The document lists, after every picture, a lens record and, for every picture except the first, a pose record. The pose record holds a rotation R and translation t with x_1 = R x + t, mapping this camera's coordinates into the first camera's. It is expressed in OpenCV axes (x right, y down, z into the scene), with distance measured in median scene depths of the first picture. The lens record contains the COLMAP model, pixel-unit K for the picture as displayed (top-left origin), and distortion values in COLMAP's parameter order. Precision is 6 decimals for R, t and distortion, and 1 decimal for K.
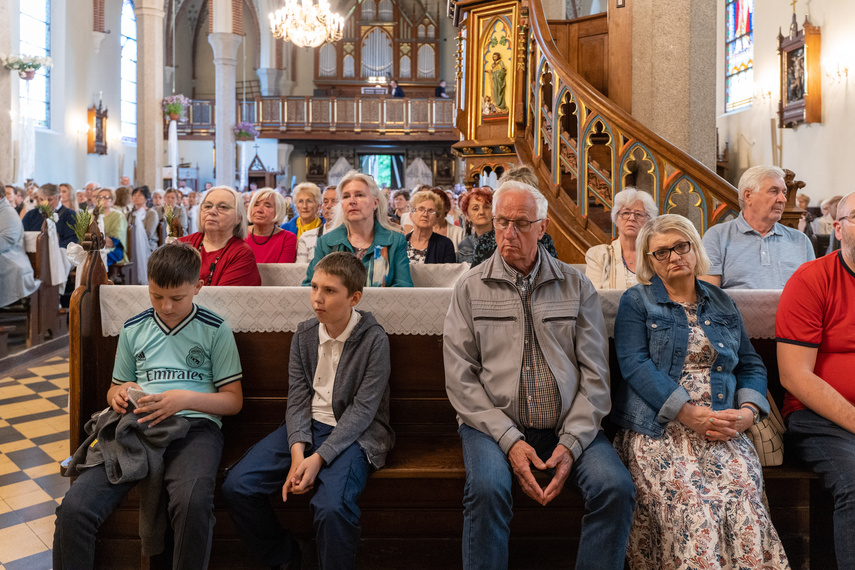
lens RADIAL K [[709.0, 0, 455.2], [0, 709.0, 213.8], [0, 0, 1]] dist [0.005050, -0.000671]
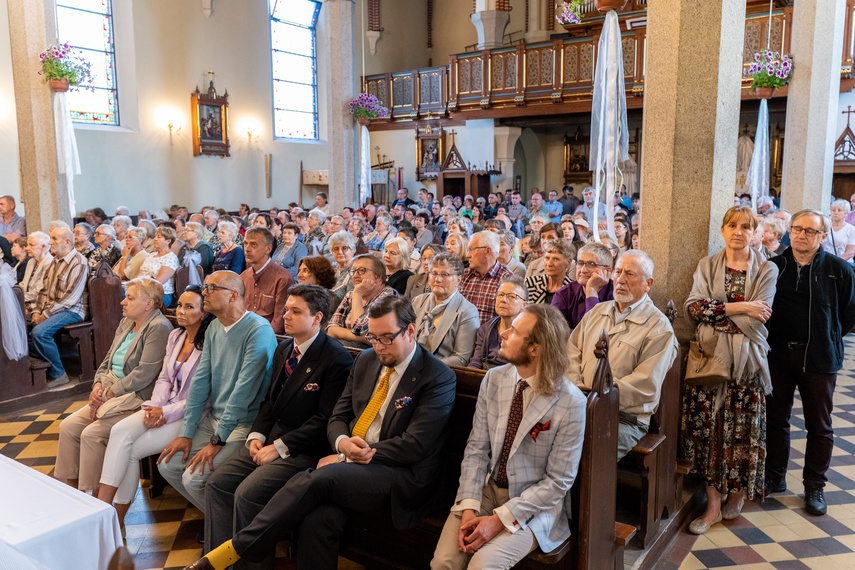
lens RADIAL K [[695.1, 0, 427.5], [0, 695.1, 285.0], [0, 0, 1]] dist [-0.000665, 0.004141]
pose [[0.804434, 0.068571, -0.590071, 0.095789], [-0.000395, 0.993377, 0.114901, -0.027898], [0.594042, -0.092197, 0.799133, 0.447768]]
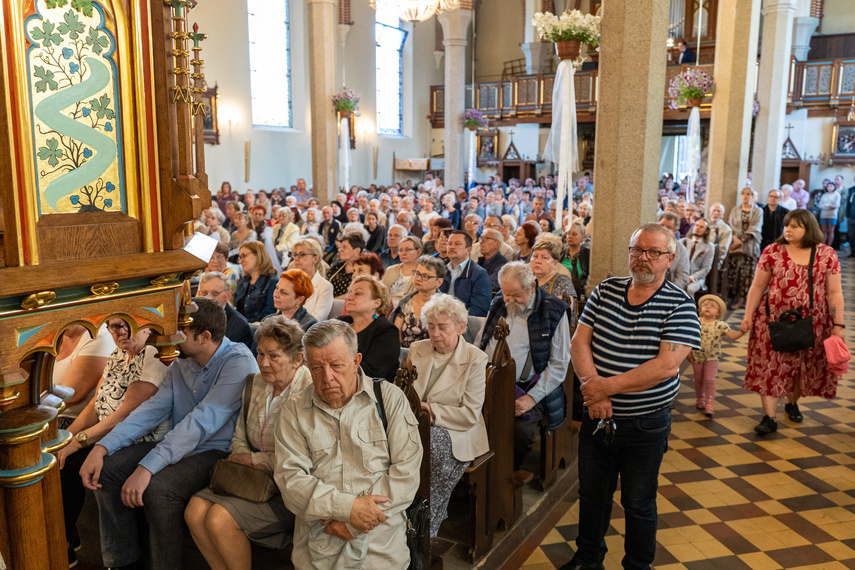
lens RADIAL K [[695.1, 0, 427.5], [0, 695.1, 285.0], [0, 0, 1]] dist [-0.000665, 0.004141]
pose [[0.843553, 0.083377, -0.530534, 0.120883], [-0.007581, 0.989625, 0.143473, -0.028331], [0.536992, -0.117005, 0.835434, 0.166541]]
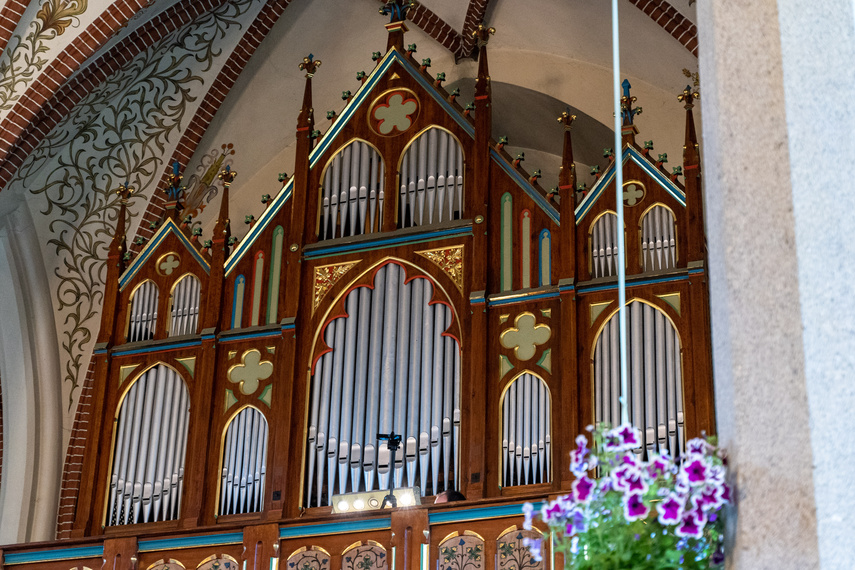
lens RADIAL K [[1755.2, 0, 427.5], [0, 1755.2, 285.0], [0, 0, 1]] dist [0.030972, 0.038793]
pose [[0.934891, -0.144745, -0.324079, 0.063520], [-0.028014, 0.880127, -0.473911, -0.027631], [0.353827, 0.452134, 0.818768, 0.669001]]
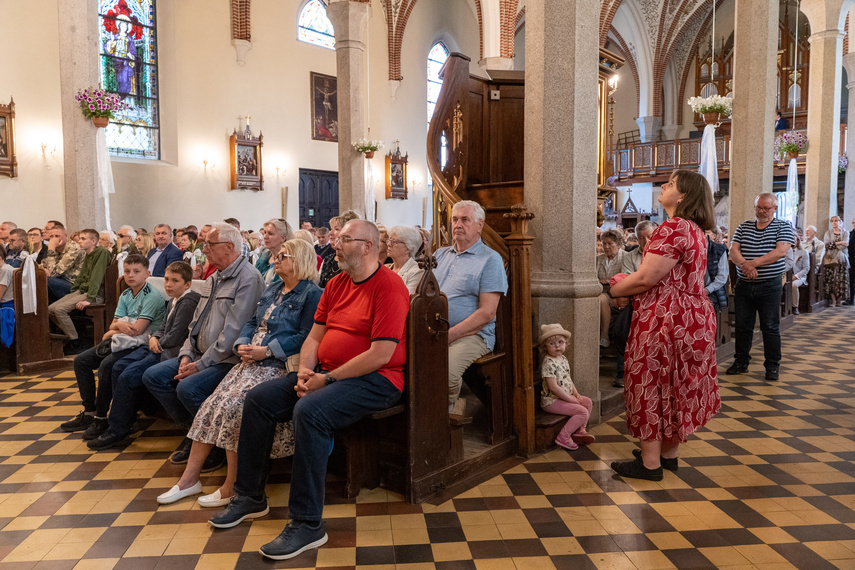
lens RADIAL K [[669.2, 0, 427.5], [0, 669.2, 285.0], [0, 0, 1]] dist [0.002841, -0.005205]
pose [[0.762601, 0.034827, -0.645931, 0.154136], [-0.005212, 0.998848, 0.047702, 0.002834], [0.646849, -0.033010, 0.761904, 0.005601]]
